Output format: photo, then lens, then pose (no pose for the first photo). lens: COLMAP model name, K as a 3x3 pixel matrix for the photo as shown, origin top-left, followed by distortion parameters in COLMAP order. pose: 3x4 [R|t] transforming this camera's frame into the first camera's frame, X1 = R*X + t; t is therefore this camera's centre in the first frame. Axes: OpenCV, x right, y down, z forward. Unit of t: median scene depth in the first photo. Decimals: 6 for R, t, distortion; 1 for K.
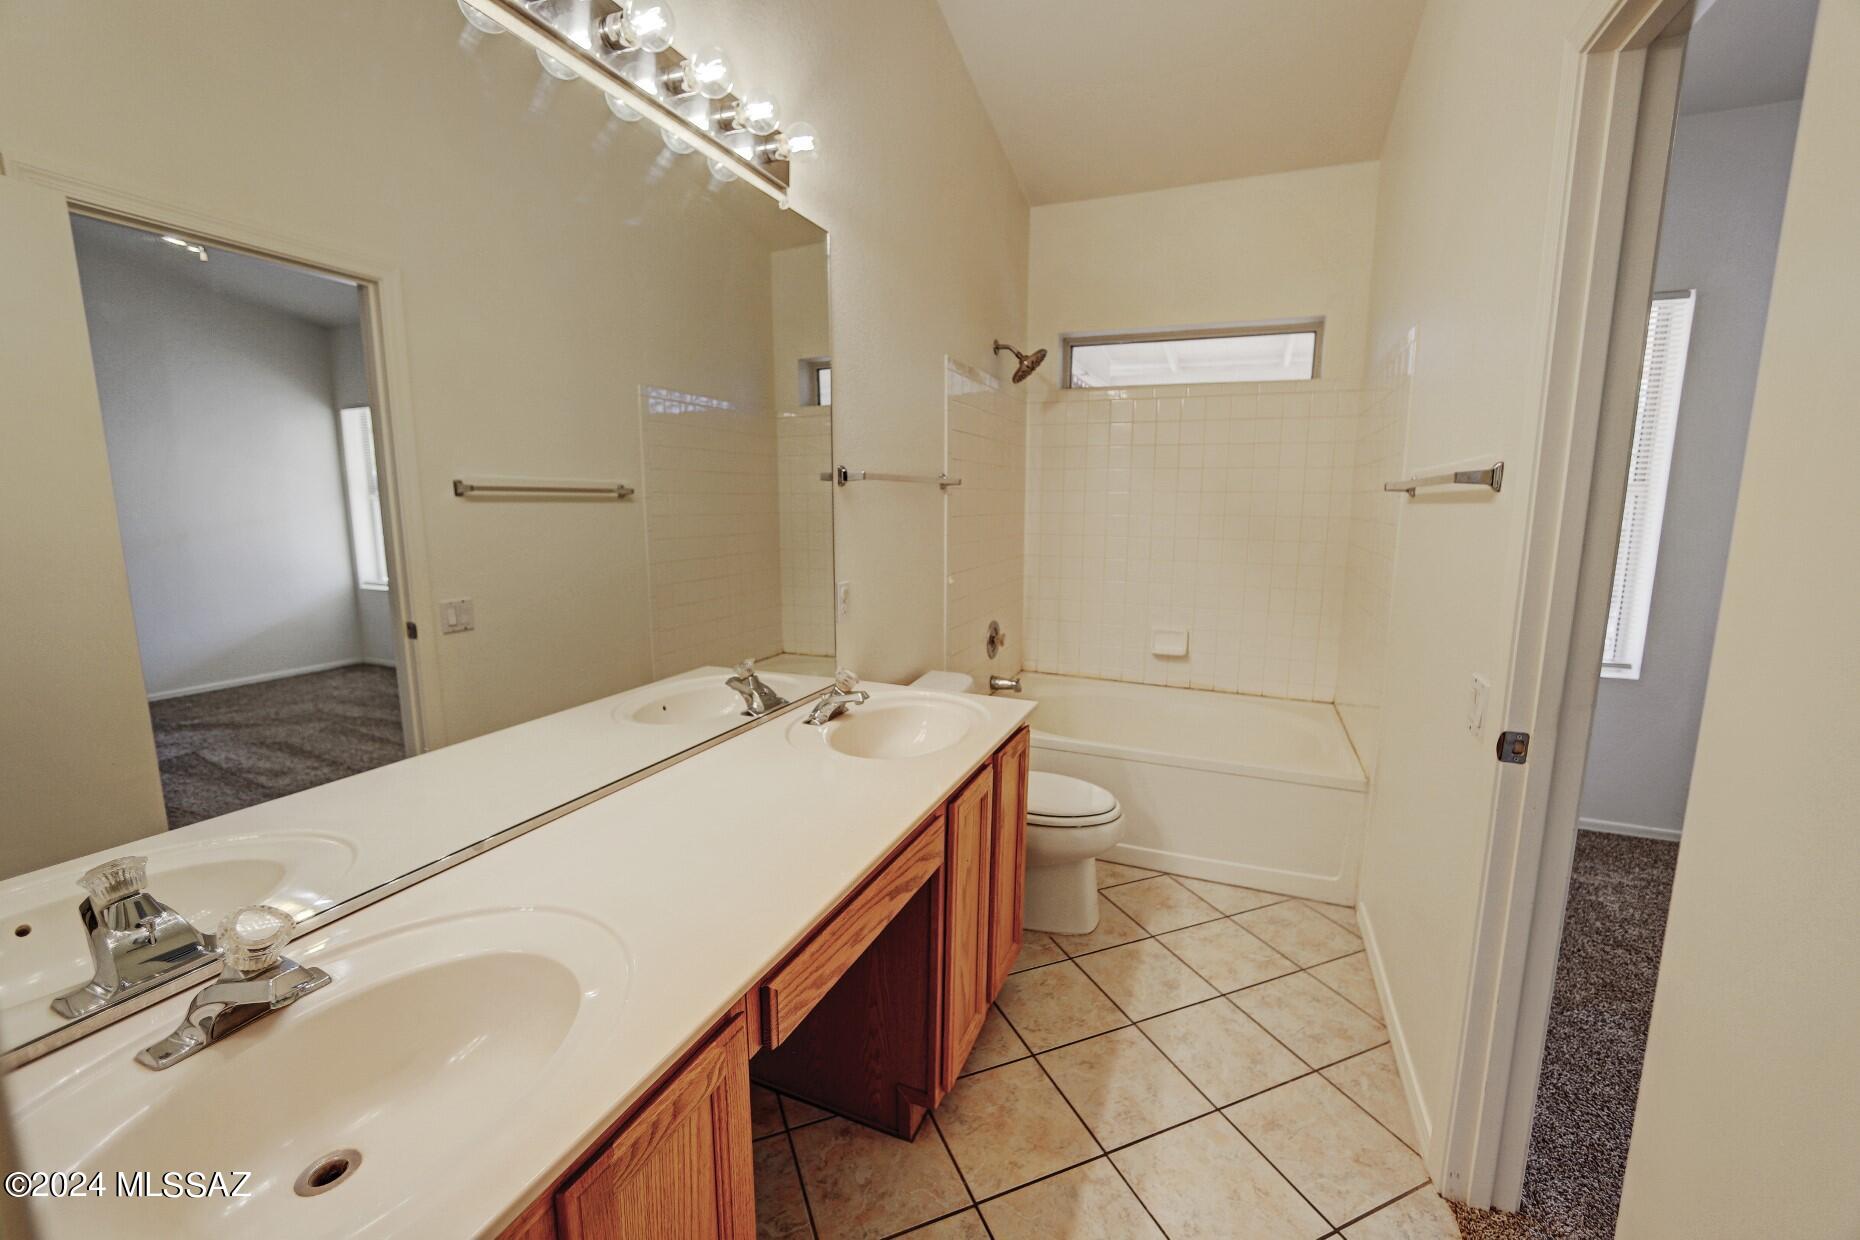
lens RADIAL K [[742.8, 0, 926.9], [0, 742.8, 616.0], [0, 0, 1]] dist [-0.024924, 0.010375]
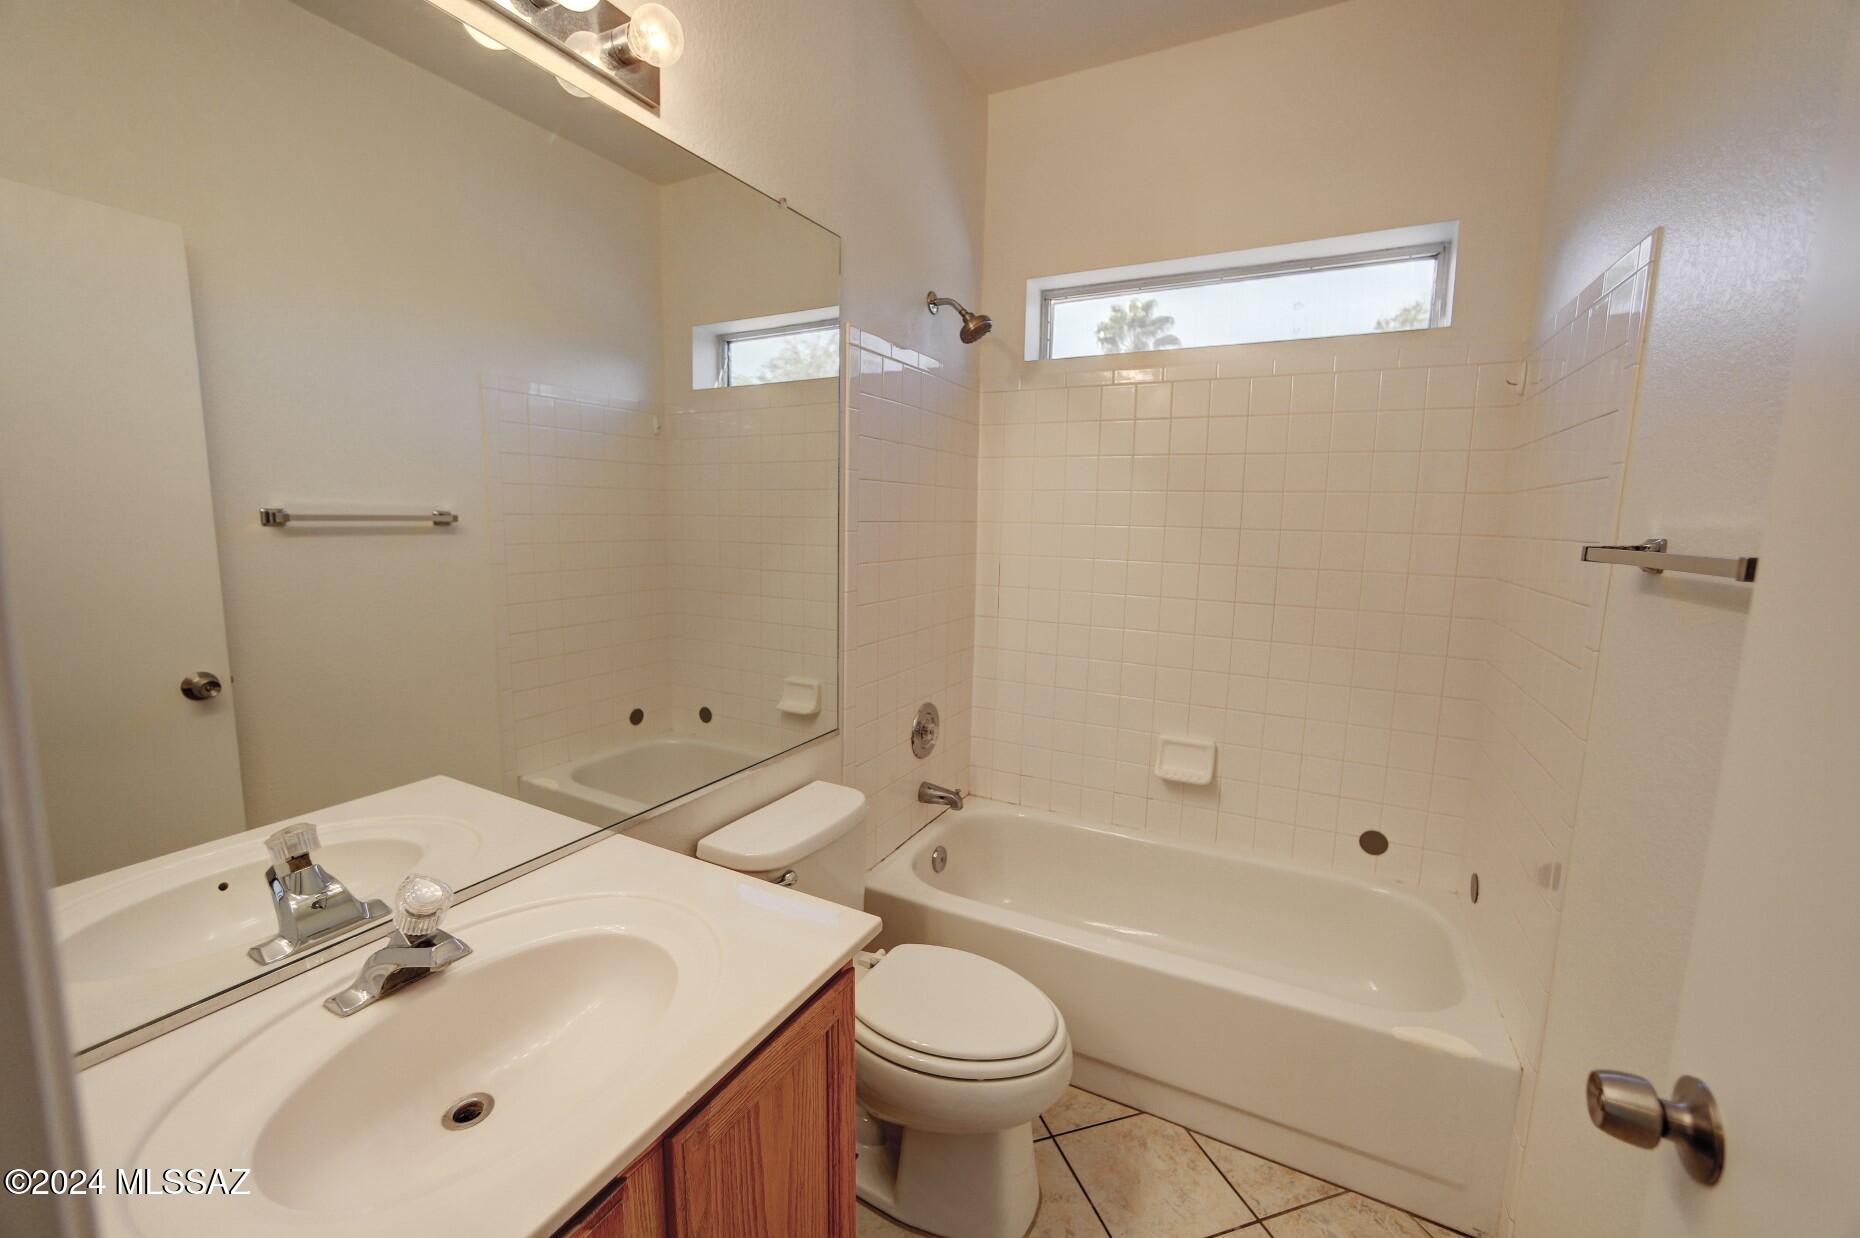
lens RADIAL K [[656.7, 0, 930.0], [0, 656.7, 619.0], [0, 0, 1]] dist [-0.017757, 0.006356]
pose [[0.992000, 0.008533, -0.125952, 0.140544], [-0.010032, 0.999886, -0.011279, -0.052631], [0.125842, 0.012453, 0.991972, 0.333301]]
